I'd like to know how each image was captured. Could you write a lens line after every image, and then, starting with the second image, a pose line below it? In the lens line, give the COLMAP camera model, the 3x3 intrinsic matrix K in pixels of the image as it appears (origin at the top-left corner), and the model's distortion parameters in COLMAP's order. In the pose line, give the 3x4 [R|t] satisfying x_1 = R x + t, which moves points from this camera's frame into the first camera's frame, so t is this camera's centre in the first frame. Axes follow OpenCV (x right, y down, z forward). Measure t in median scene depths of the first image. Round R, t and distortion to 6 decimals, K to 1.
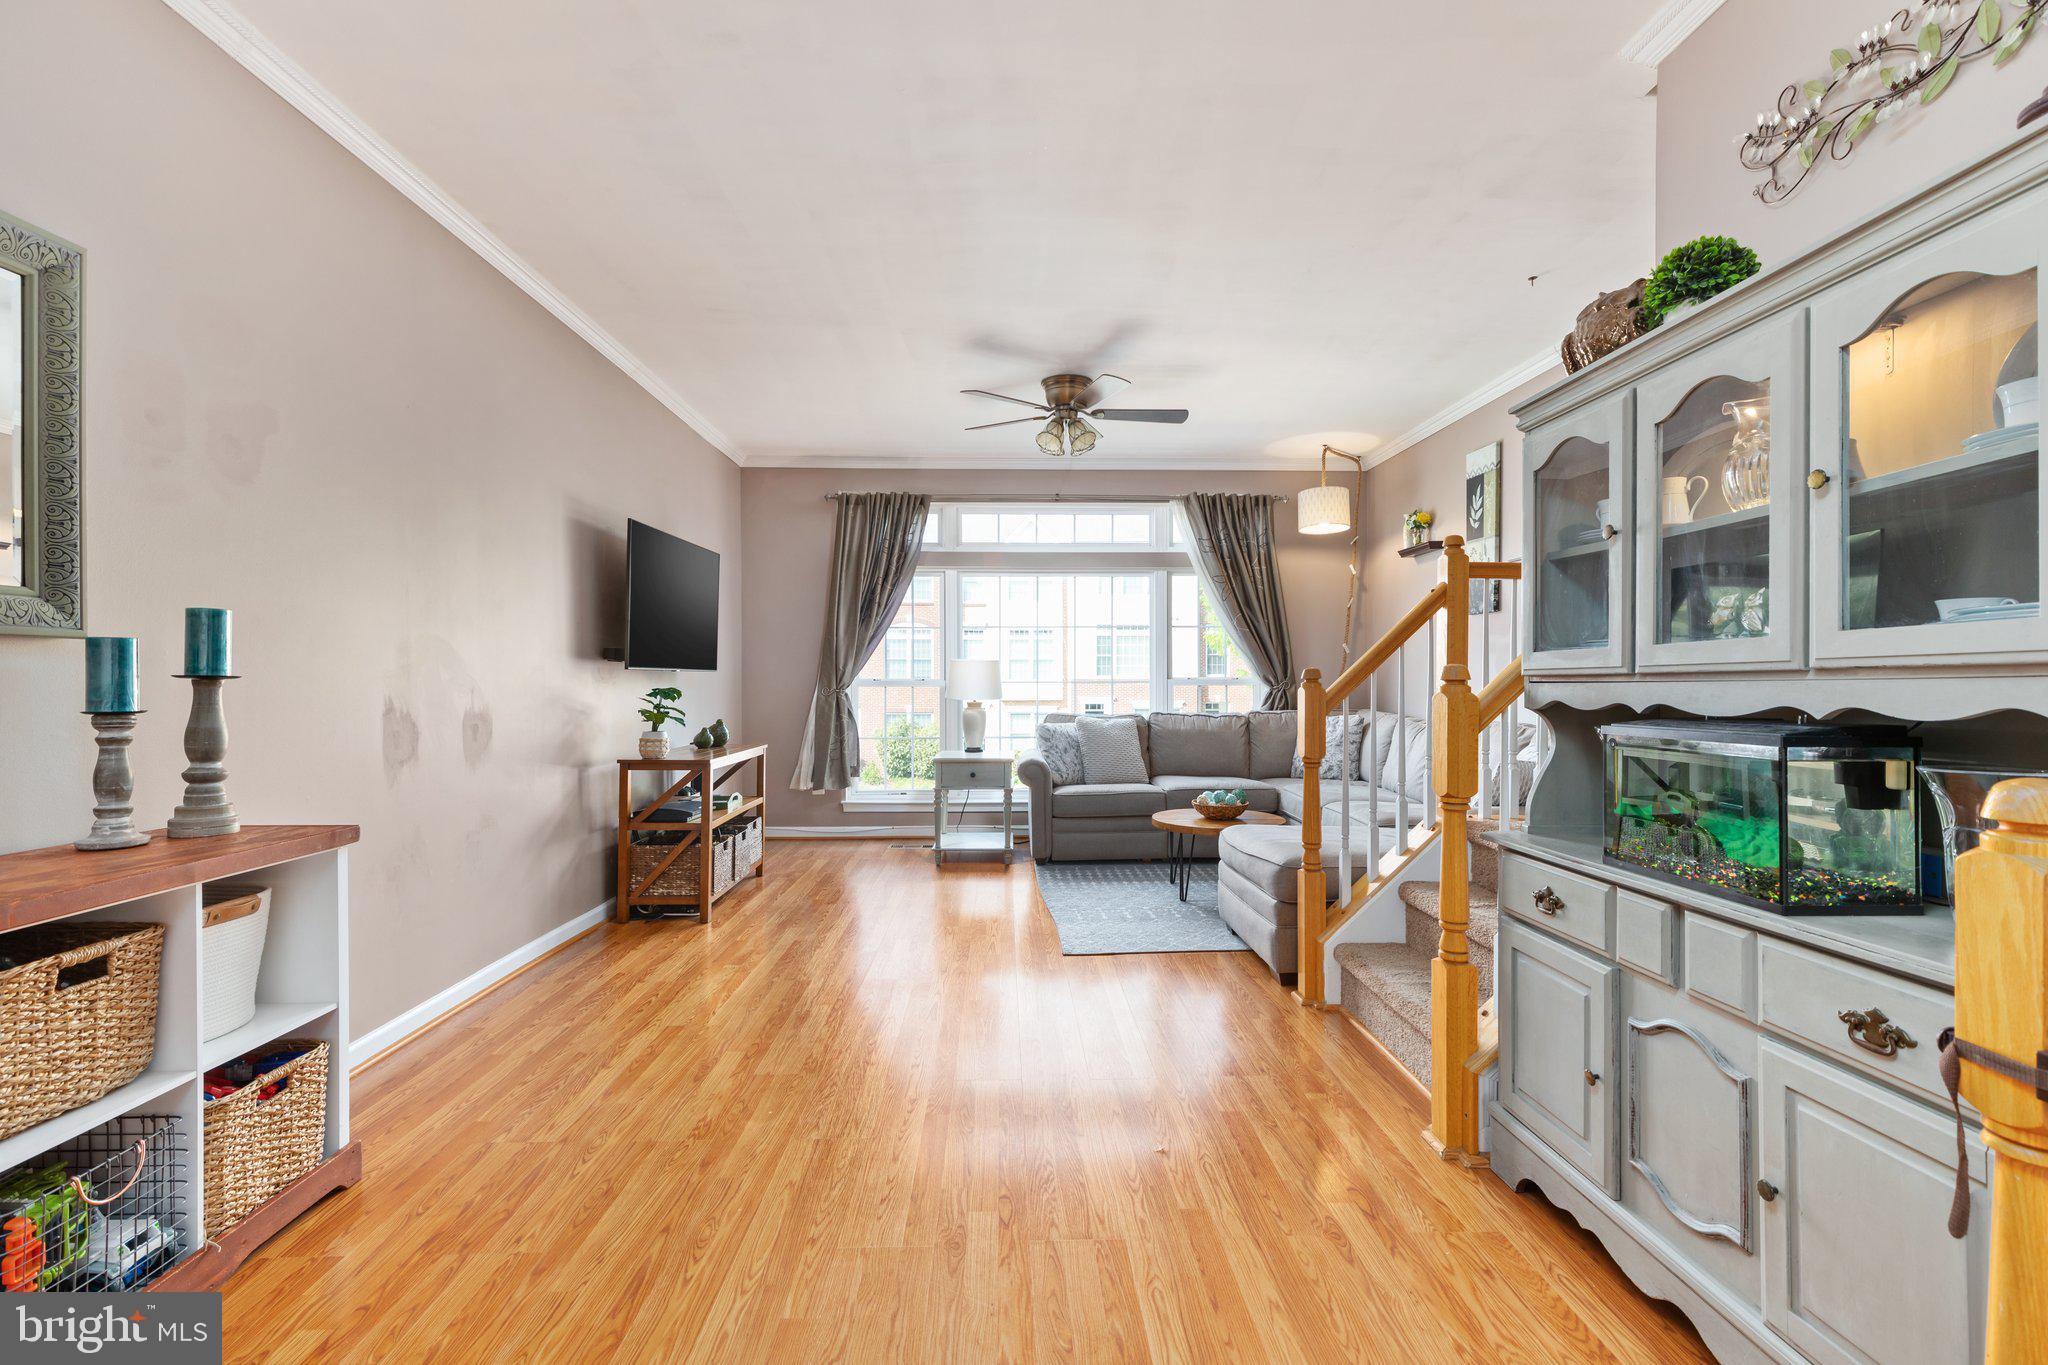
lens RADIAL K [[928.1, 0, 1023.9], [0, 928.1, 679.6], [0, 0, 1]] dist [0.003152, -0.000186]
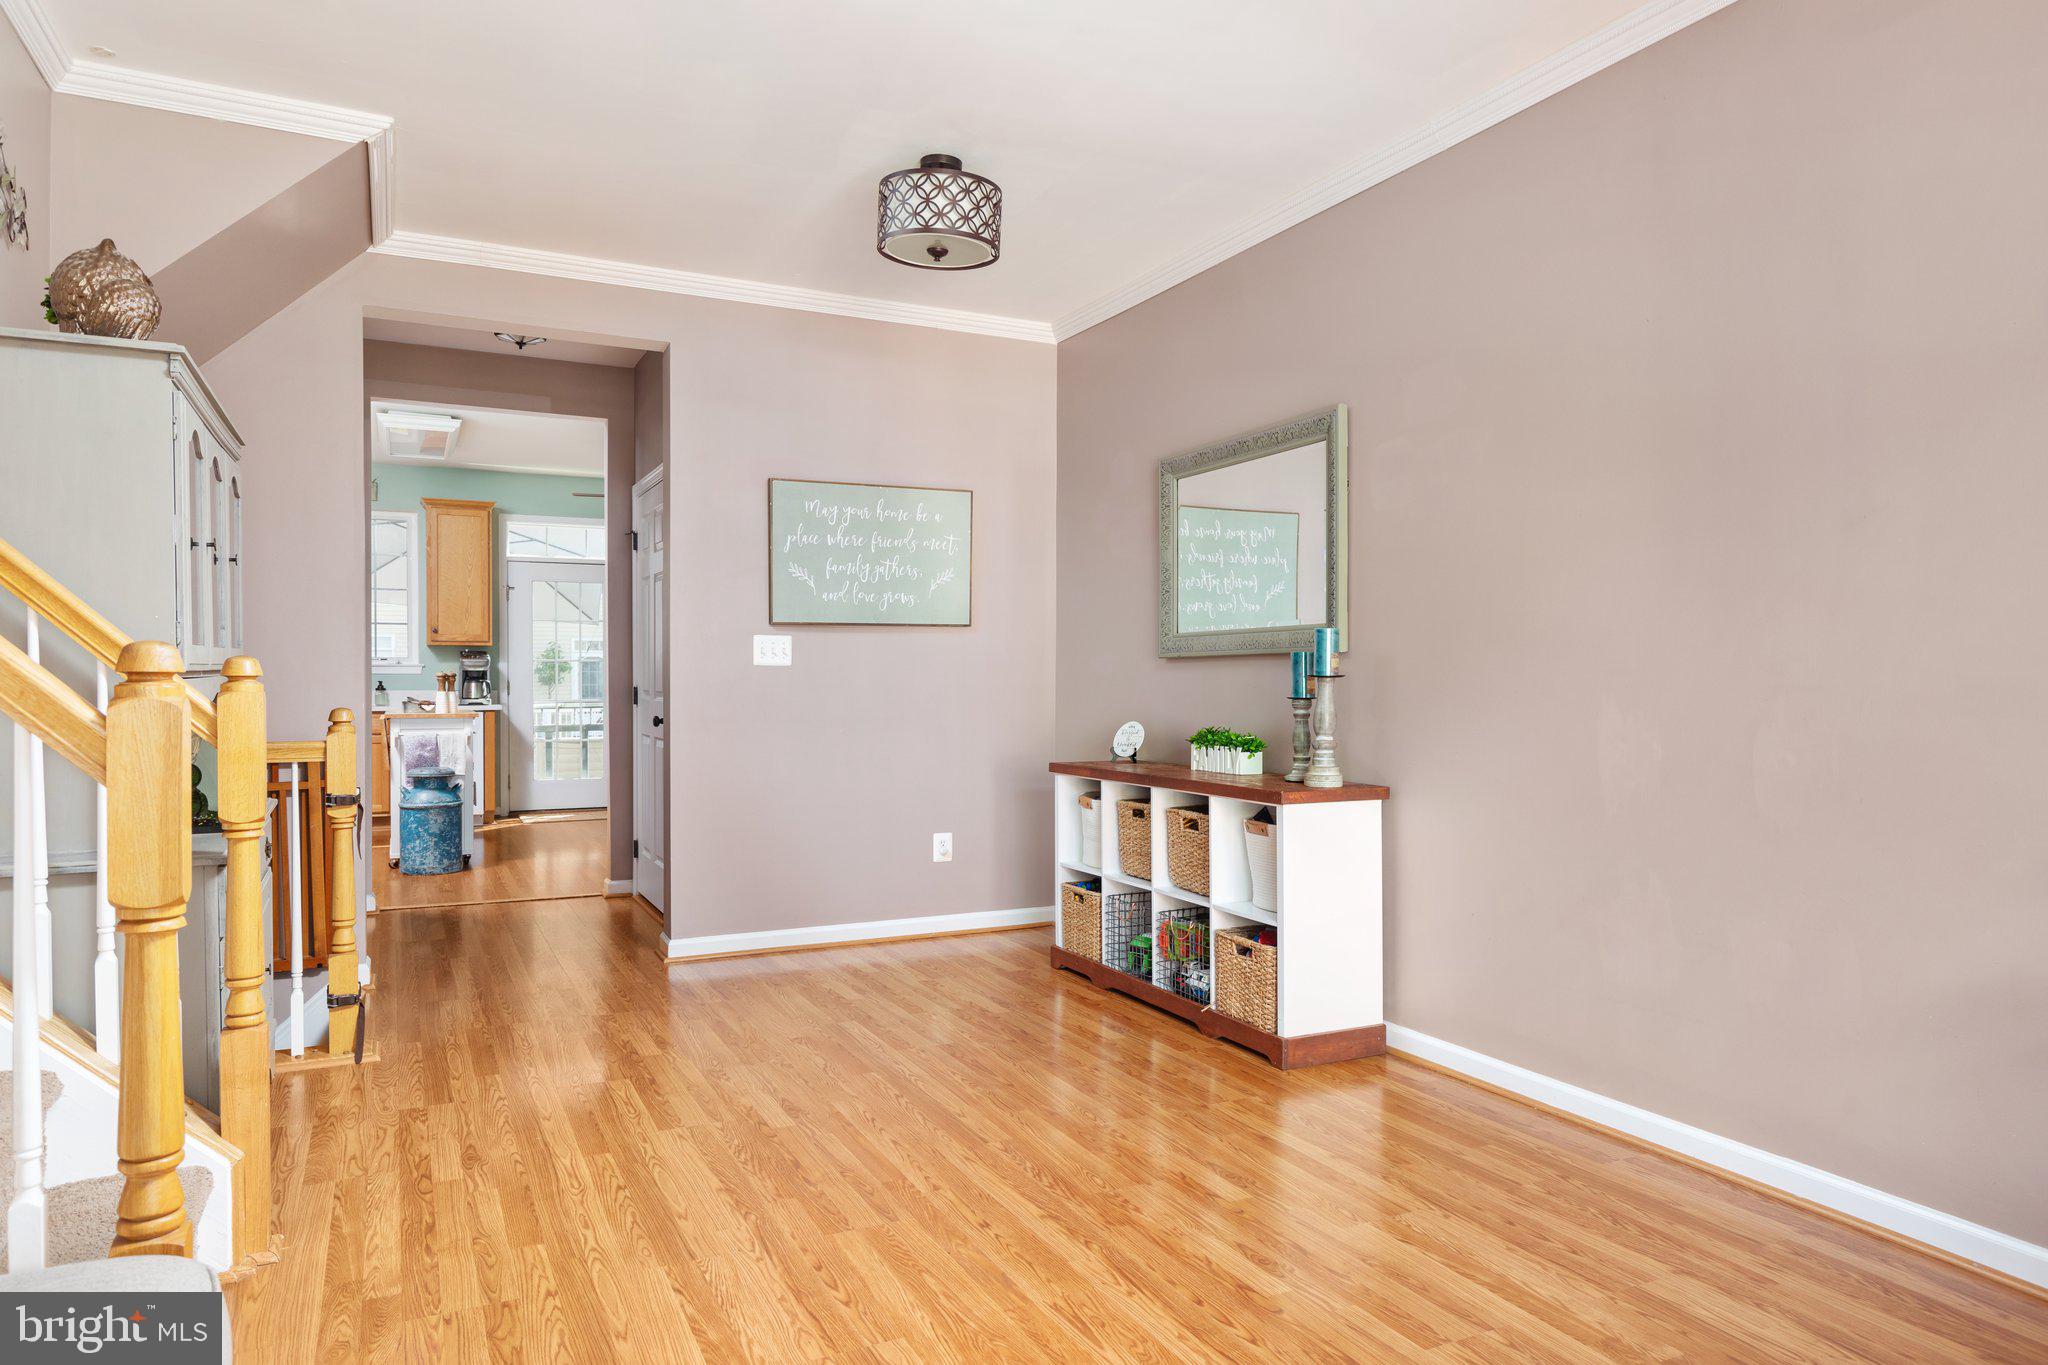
lens RADIAL K [[1281.6, 0, 1042.9], [0, 1281.6, 691.7], [0, 0, 1]] dist [0.000521, 0.002486]
pose [[-0.902372, 0.003373, -0.430946, 0.209004], [-0.002207, 0.999920, 0.012448, -0.001440], [0.430953, 0.012184, -0.902292, 1.508318]]
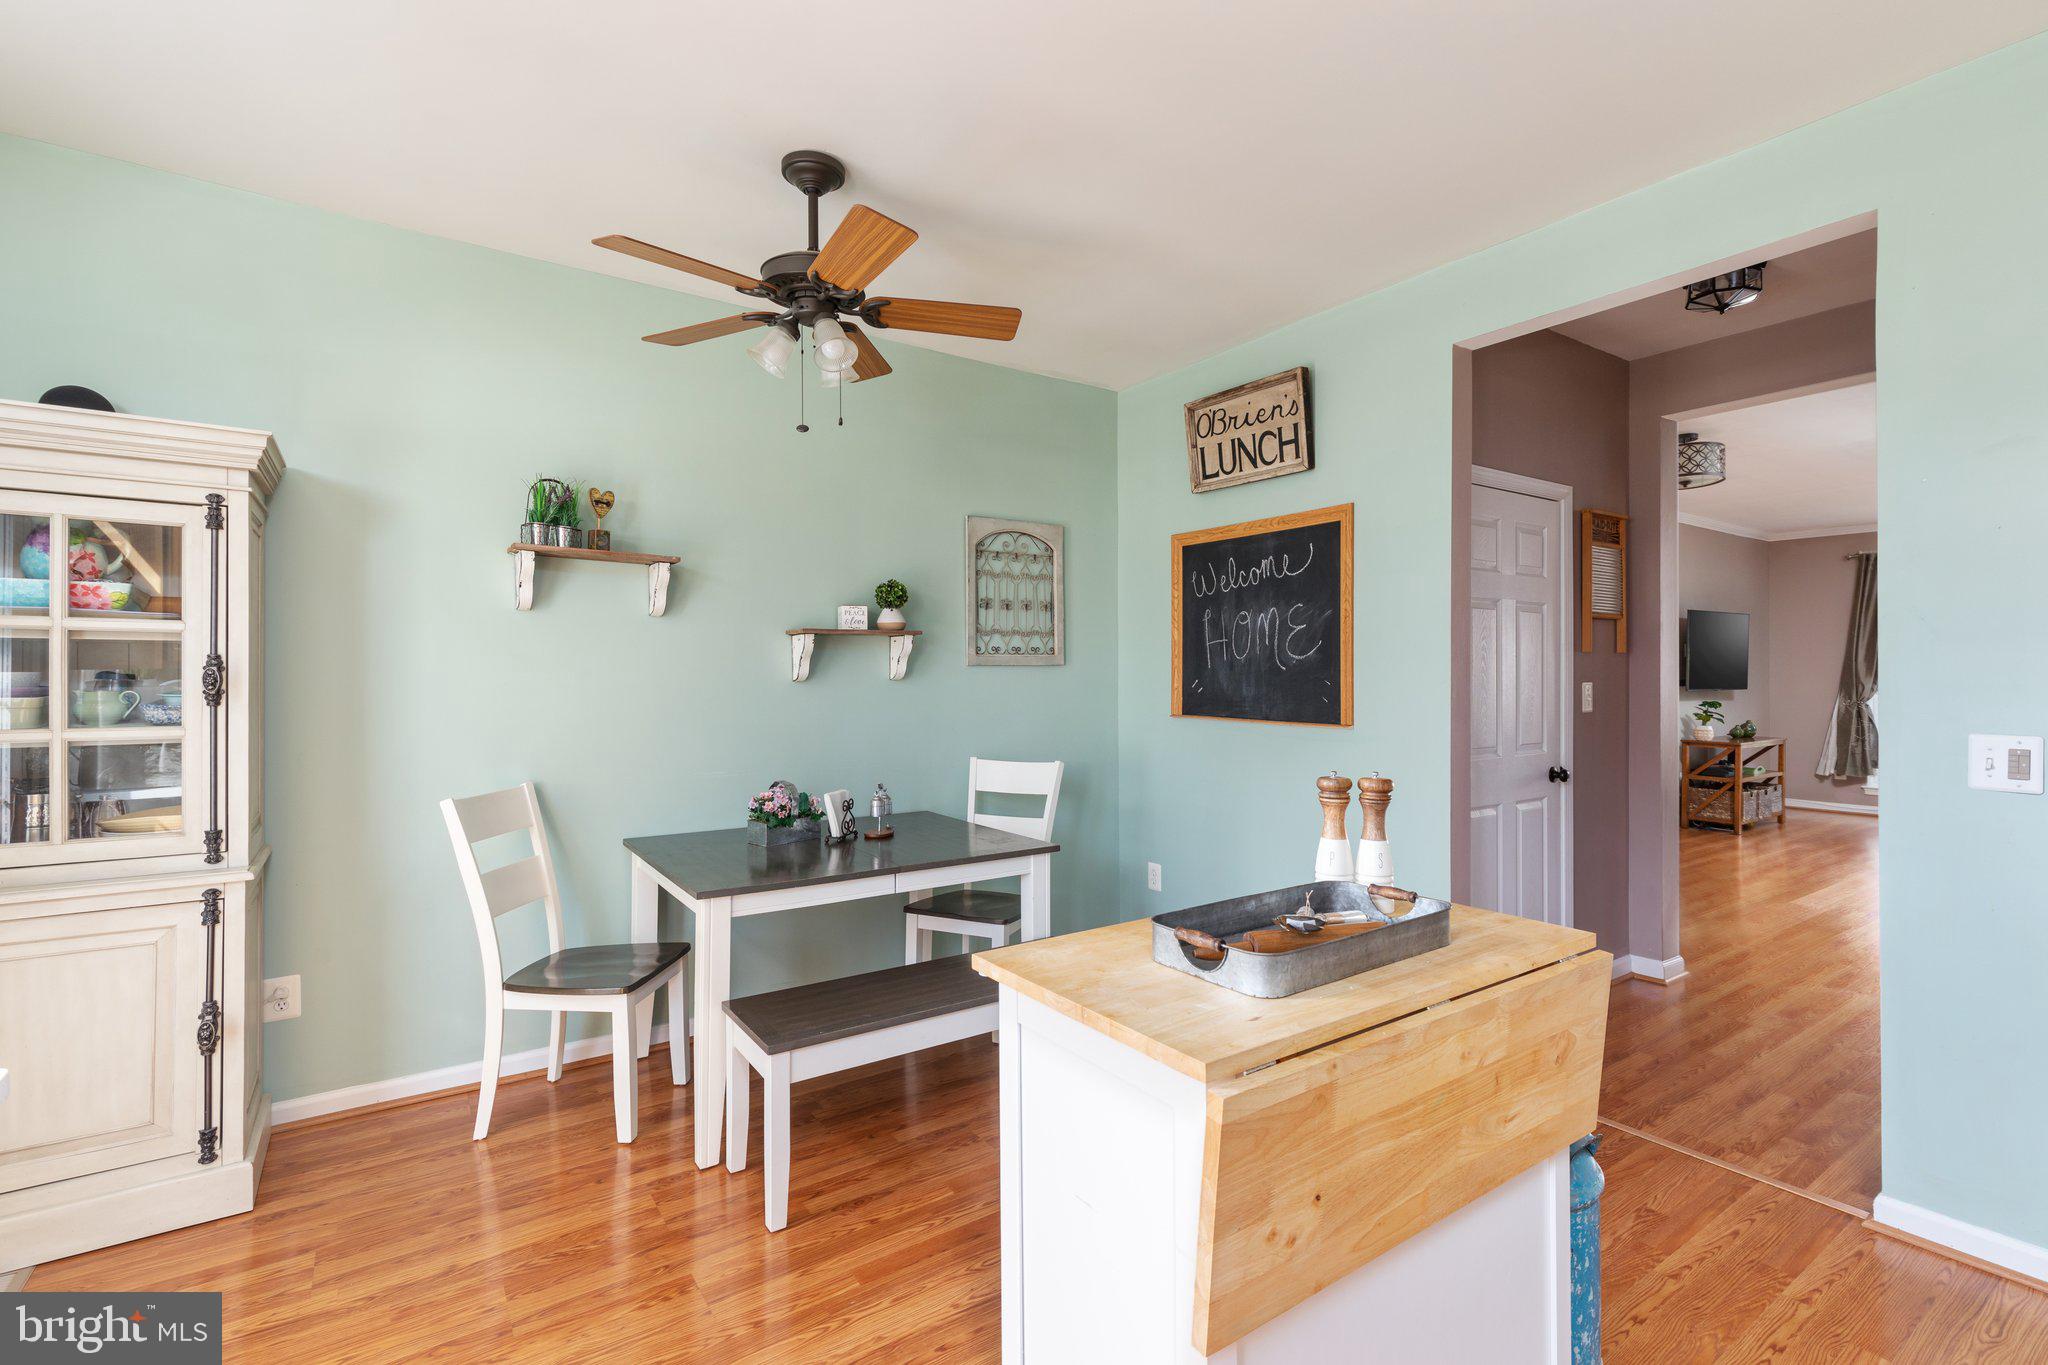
lens RADIAL K [[928.1, 0, 1030.7], [0, 928.1, 686.9], [0, 0, 1]] dist [0.003152, -0.000186]
pose [[0.542105, 0.002368, -0.840307, 0.546924], [0.008485, 0.999930, 0.008292, -0.062808], [0.840268, -0.011625, 0.542047, -1.433068]]
